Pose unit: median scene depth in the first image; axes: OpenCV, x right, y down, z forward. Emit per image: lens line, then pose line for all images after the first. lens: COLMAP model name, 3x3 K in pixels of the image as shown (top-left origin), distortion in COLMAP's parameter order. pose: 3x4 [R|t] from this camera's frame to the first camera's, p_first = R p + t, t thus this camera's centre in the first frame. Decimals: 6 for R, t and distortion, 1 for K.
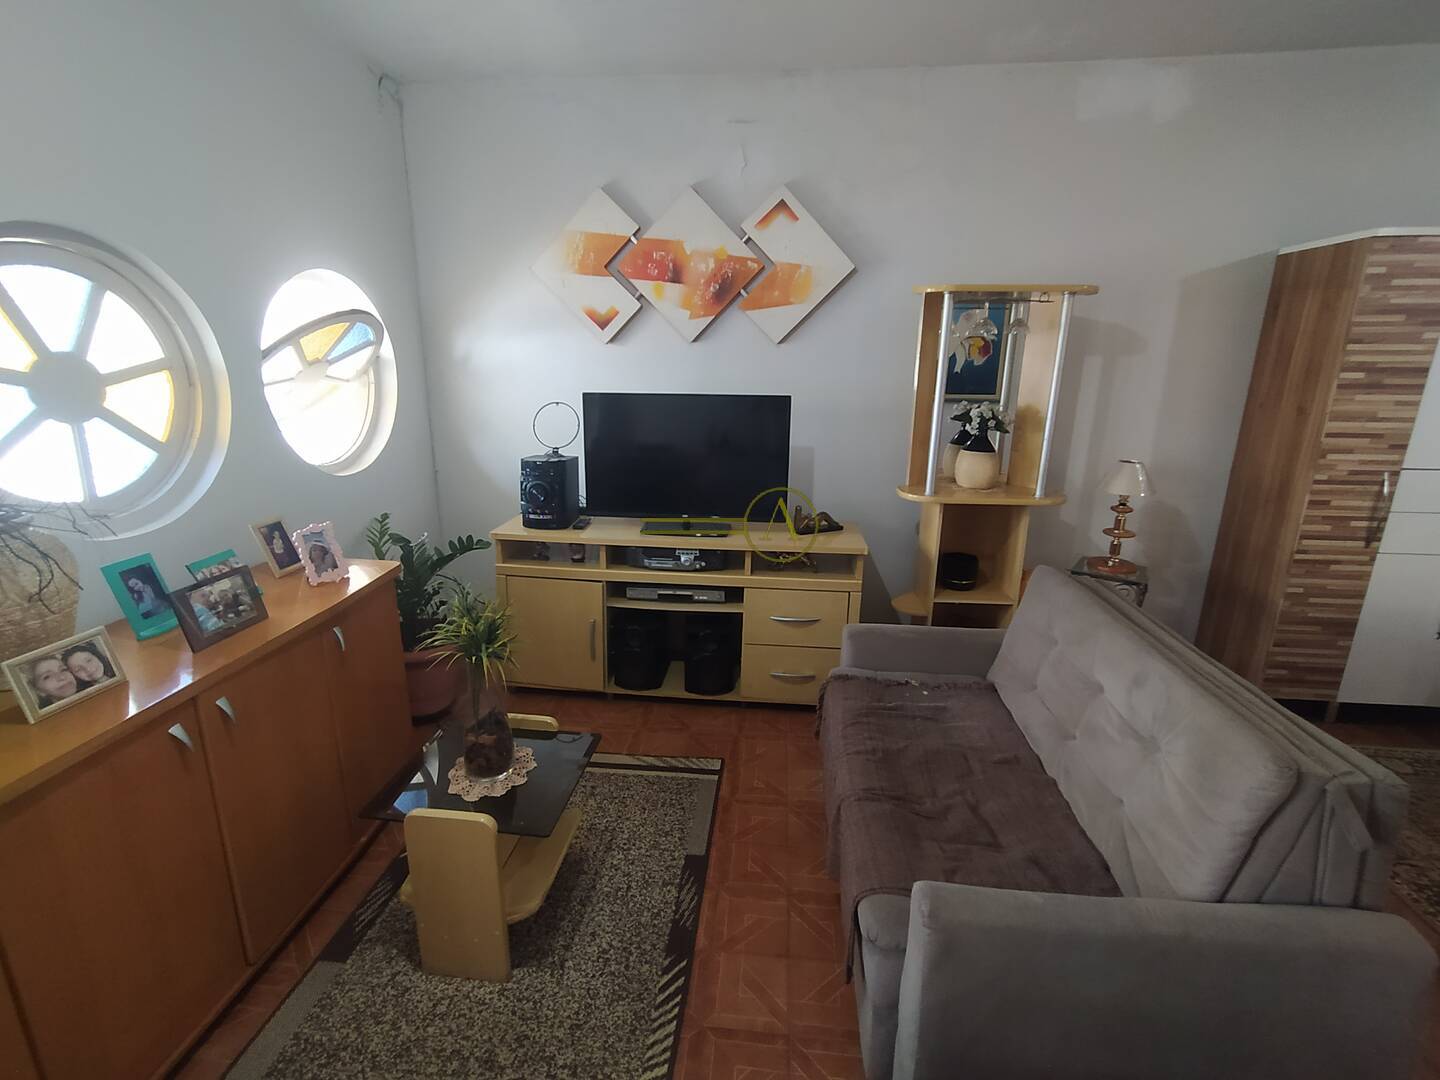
lens RADIAL K [[654.7, 0, 710.1], [0, 654.7, 530.0], [0, 0, 1]] dist [-0.009246, 0.005007]
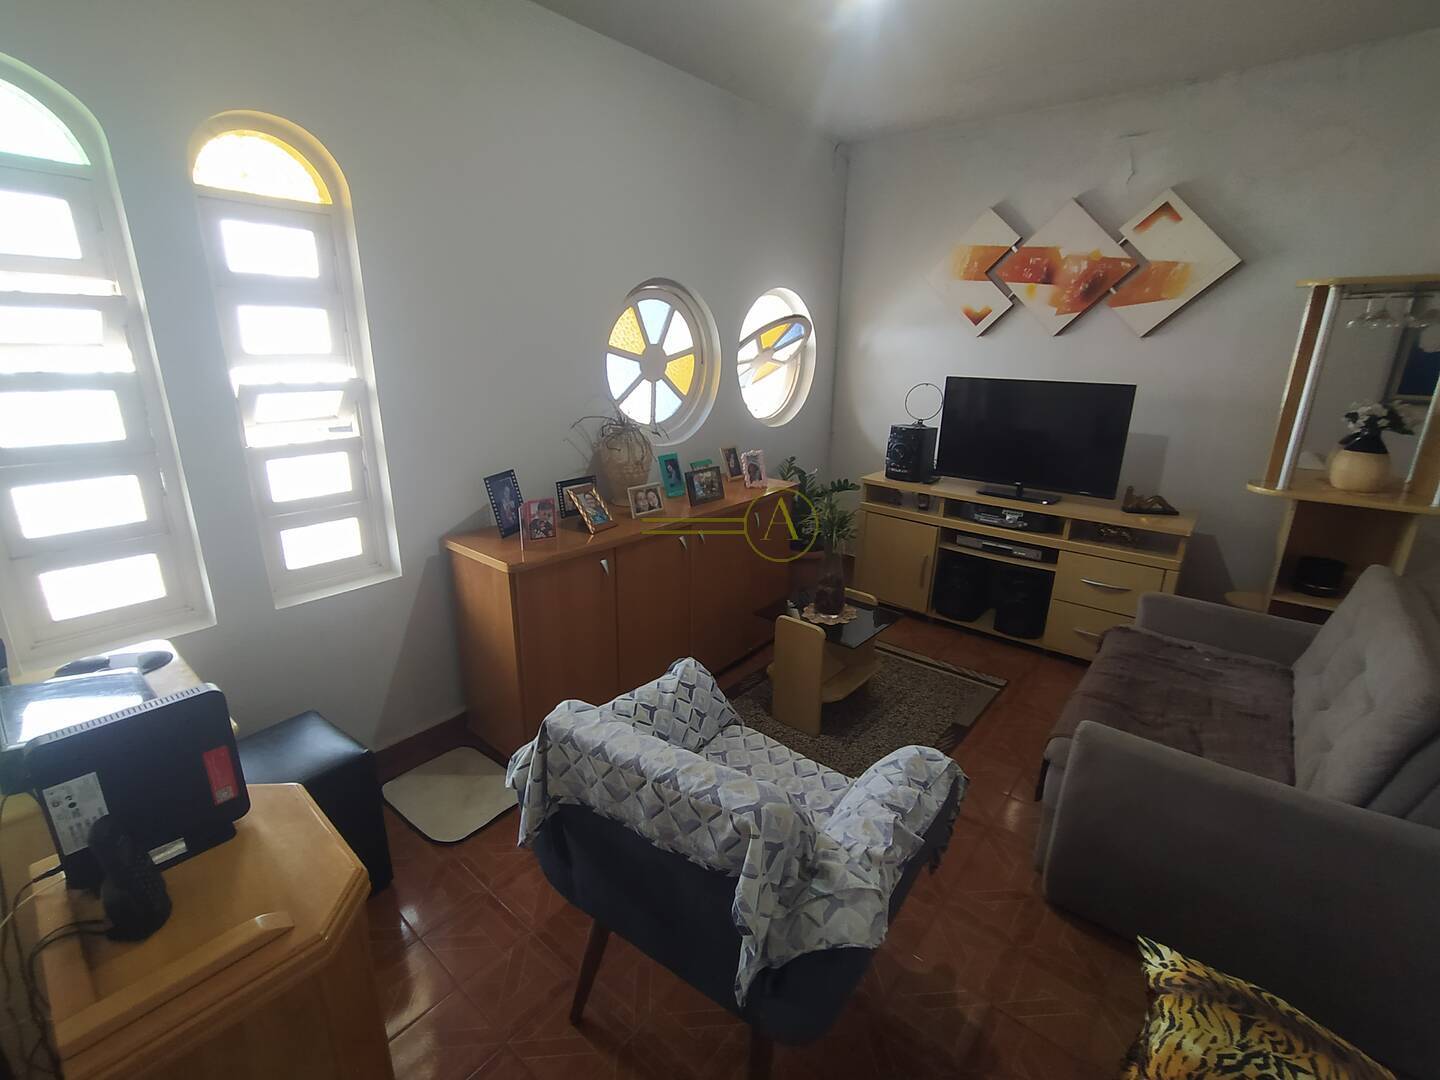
lens RADIAL K [[654.7, 0, 719.2], [0, 654.7, 539.4], [0, 0, 1]] dist [-0.009246, 0.005007]
pose [[0.833513, 0.163289, -0.527818, 0.171740], [-0.145360, 0.986483, 0.075635, 0.076979], [0.533035, 0.013681, 0.845983, -0.330469]]
